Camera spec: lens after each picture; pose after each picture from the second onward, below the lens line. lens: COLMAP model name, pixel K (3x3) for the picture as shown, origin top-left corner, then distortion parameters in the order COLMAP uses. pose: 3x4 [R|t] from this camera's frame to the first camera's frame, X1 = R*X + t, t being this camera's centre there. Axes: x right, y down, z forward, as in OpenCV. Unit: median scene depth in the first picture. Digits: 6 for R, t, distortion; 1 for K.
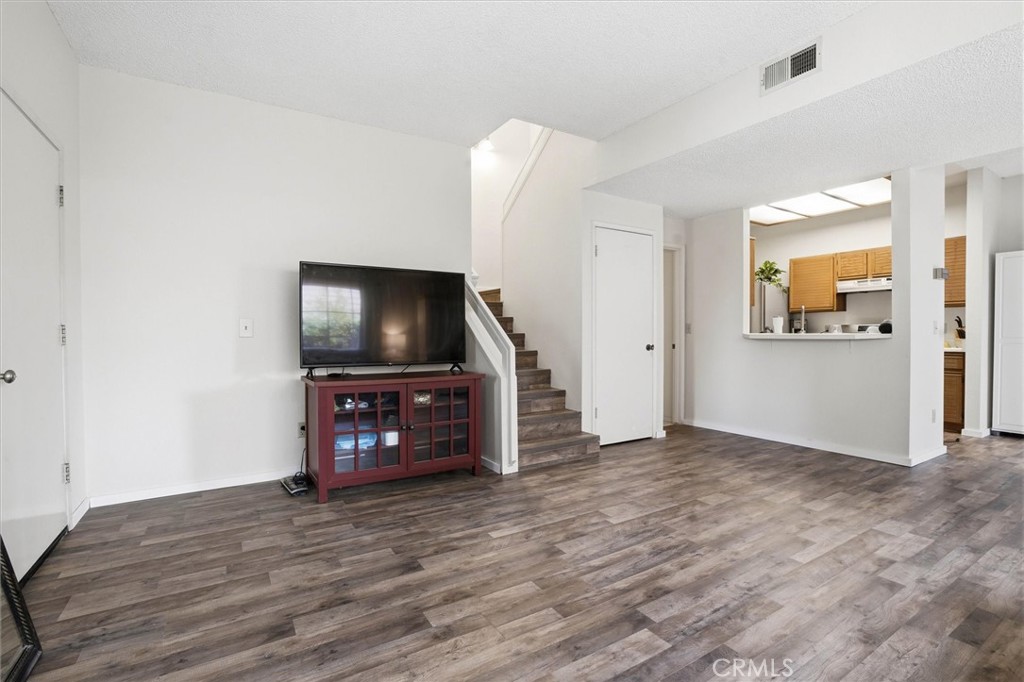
lens RADIAL K [[476.4, 0, 518.1], [0, 476.4, 337.5], [0, 0, 1]] dist [-0.036000, 0.009173]
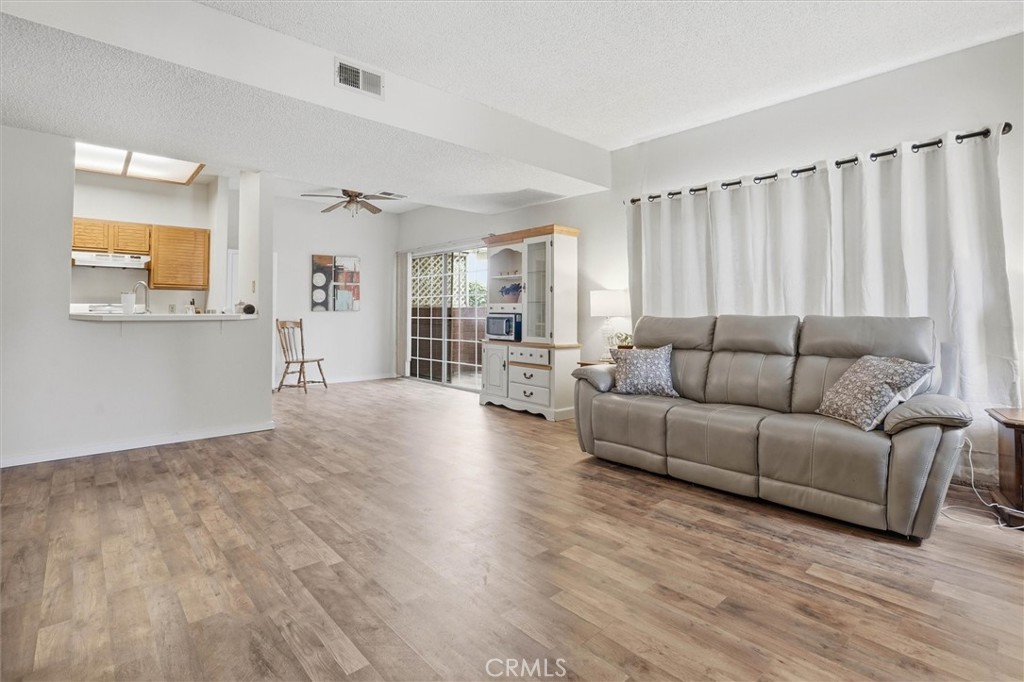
lens RADIAL K [[476.4, 0, 515.7], [0, 476.4, 301.8], [0, 0, 1]] dist [-0.036000, 0.009173]
pose [[-0.180776, 0.030849, 0.983040, -0.476430], [0.001332, 0.999515, -0.031121, -0.004470], [-0.983523, -0.004317, -0.180729, 0.667633]]
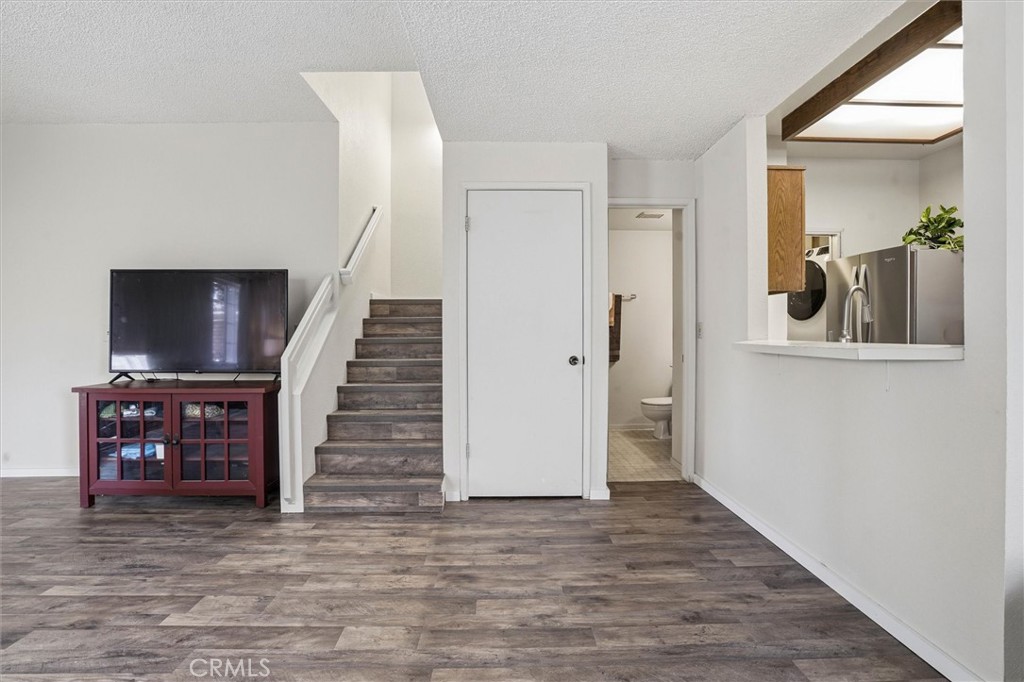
lens RADIAL K [[476.4, 0, 516.5], [0, 476.4, 338.5], [0, 0, 1]] dist [-0.036000, 0.009173]
pose [[0.851815, 0.006420, -0.523804, 0.761387], [-0.004341, 0.999977, 0.005196, -0.017292], [0.523825, -0.002152, 0.851823, 0.543921]]
